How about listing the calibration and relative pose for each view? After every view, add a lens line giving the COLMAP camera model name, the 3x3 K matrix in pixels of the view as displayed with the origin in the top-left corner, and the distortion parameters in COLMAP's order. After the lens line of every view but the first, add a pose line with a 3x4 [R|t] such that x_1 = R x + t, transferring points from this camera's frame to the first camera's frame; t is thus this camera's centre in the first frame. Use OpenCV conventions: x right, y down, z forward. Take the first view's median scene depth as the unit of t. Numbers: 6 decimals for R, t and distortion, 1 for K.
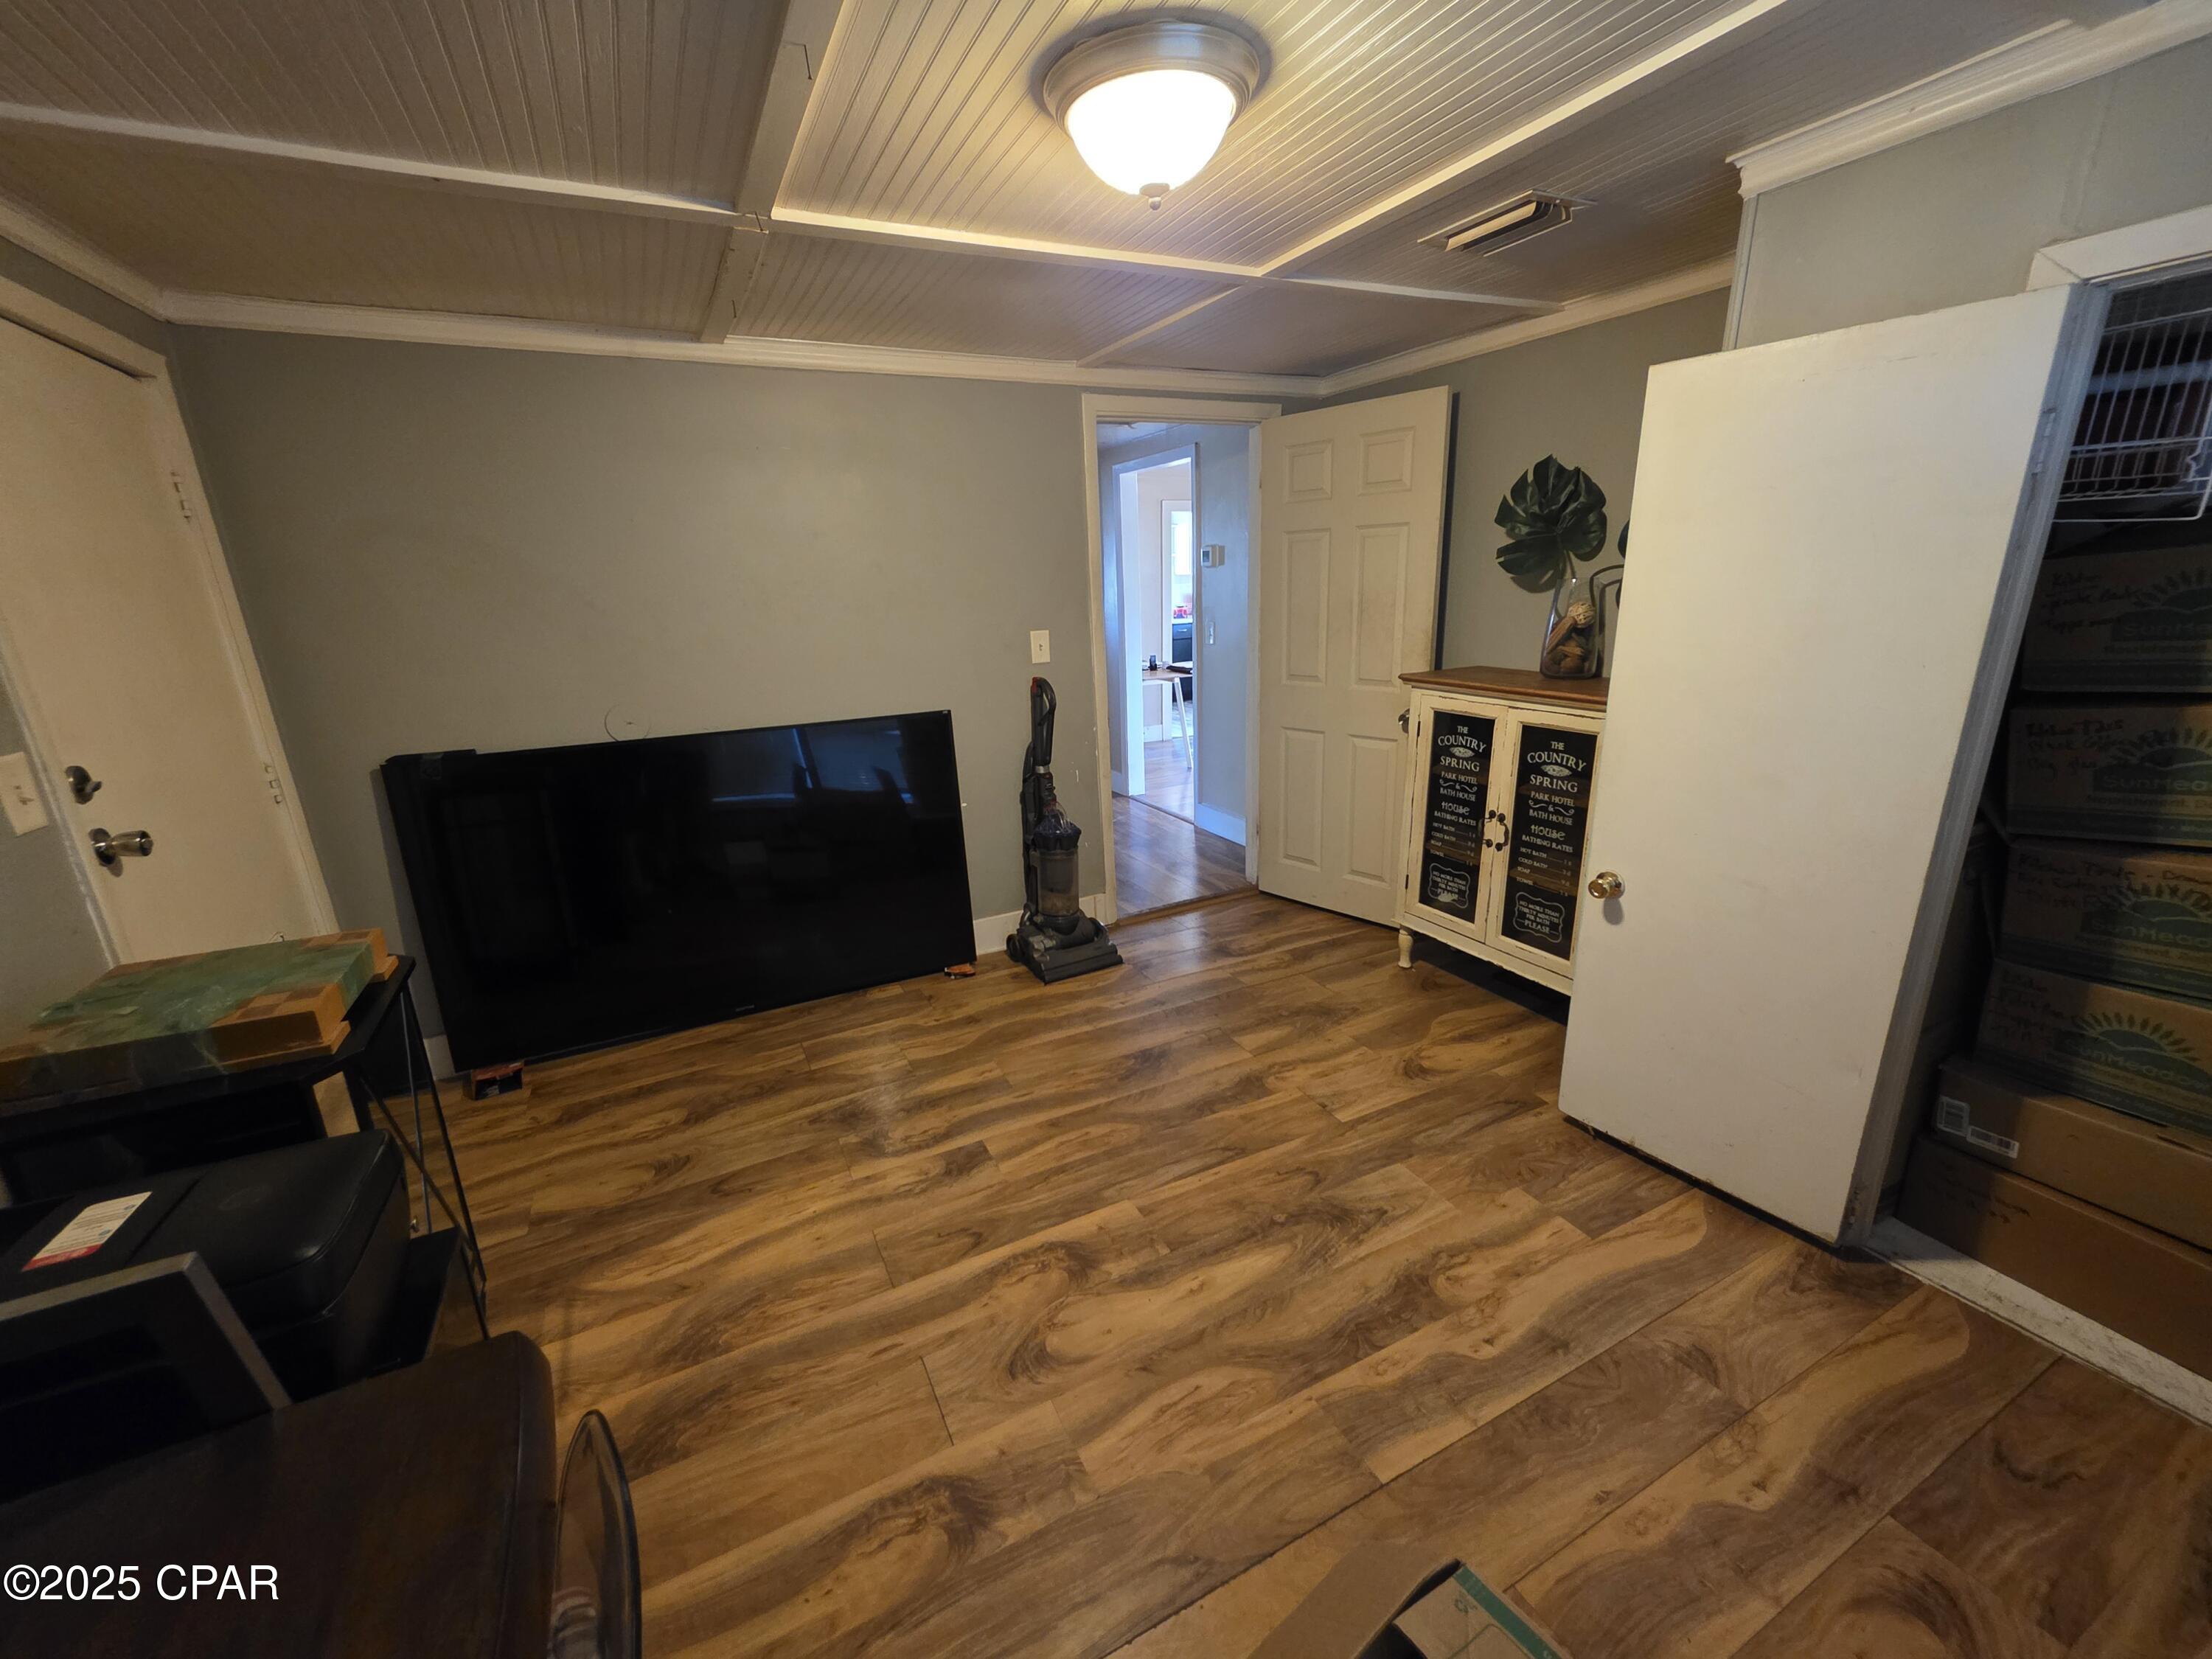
lens RADIAL K [[890.4, 0, 1097.6], [0, 890.4, 835.0], [0, 0, 1]] dist [0.003804, 0.000303]
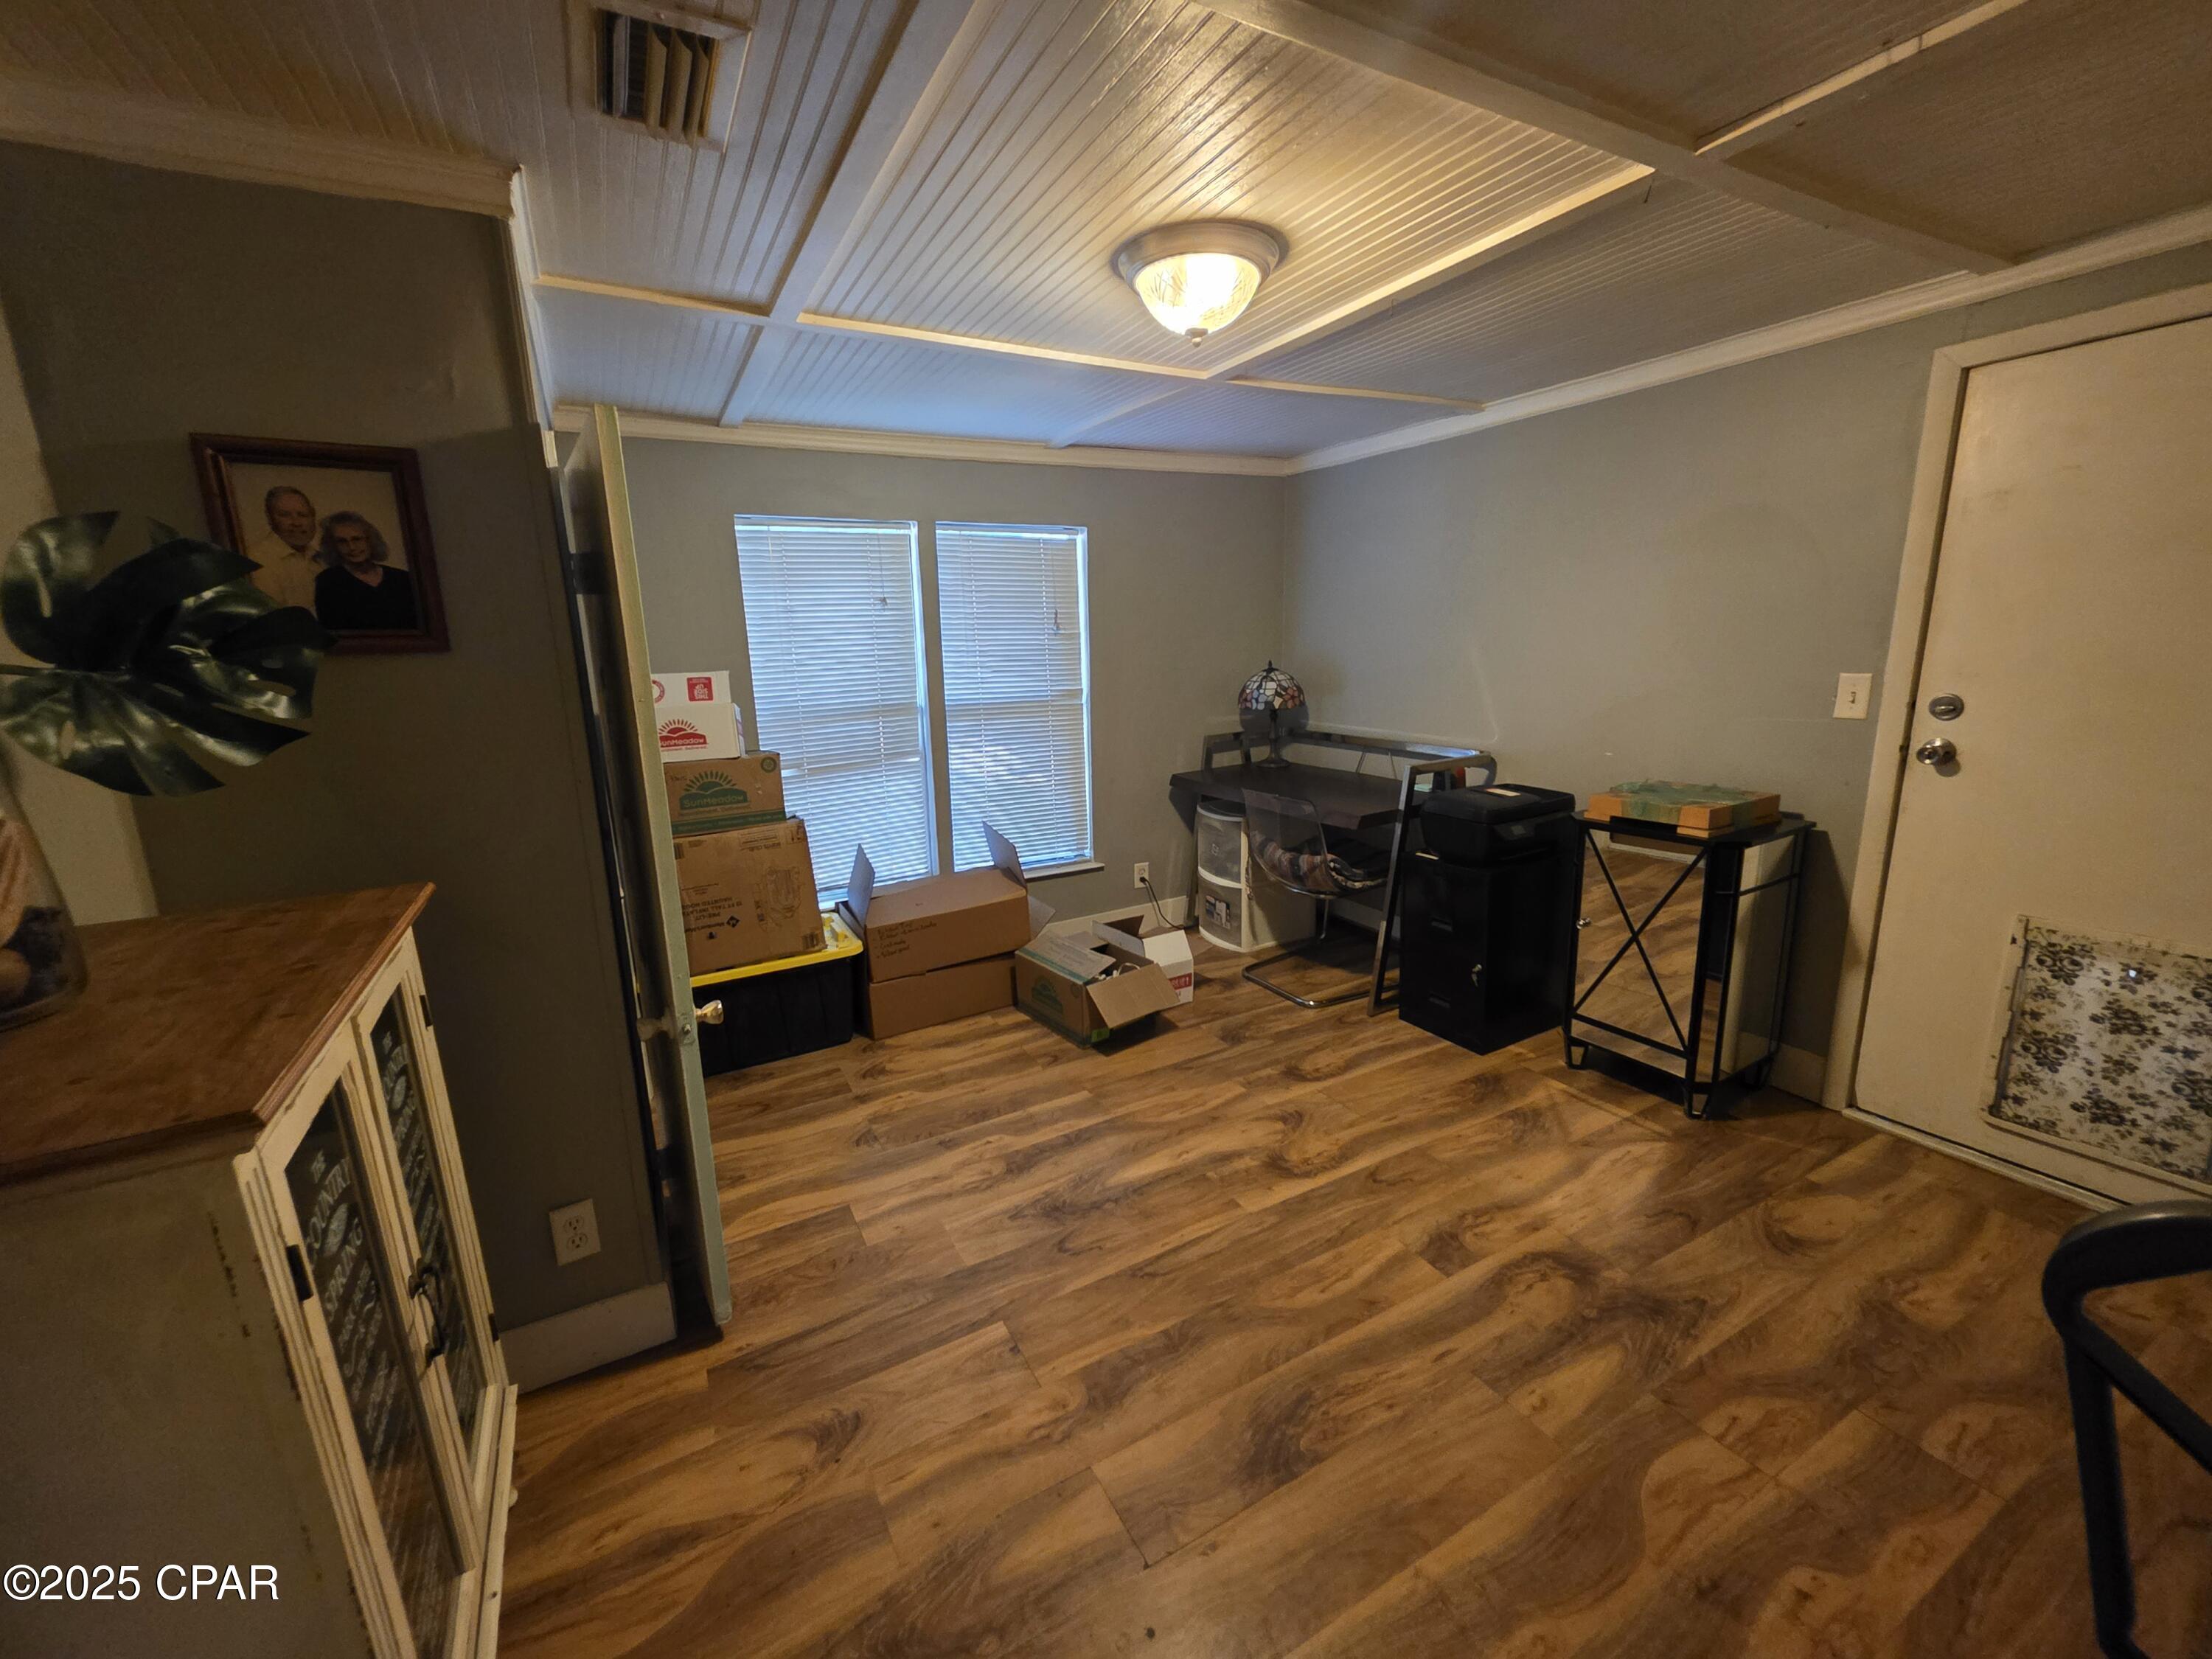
lens RADIAL K [[890.4, 0, 1104.0], [0, 890.4, 833.4], [0, 0, 1]] dist [0.003804, 0.000303]
pose [[-0.996665, 0.079670, -0.017632, 0.184224], [0.061691, 0.877142, 0.476252, -0.469758], [0.053409, 0.473576, -0.879132, 1.661715]]
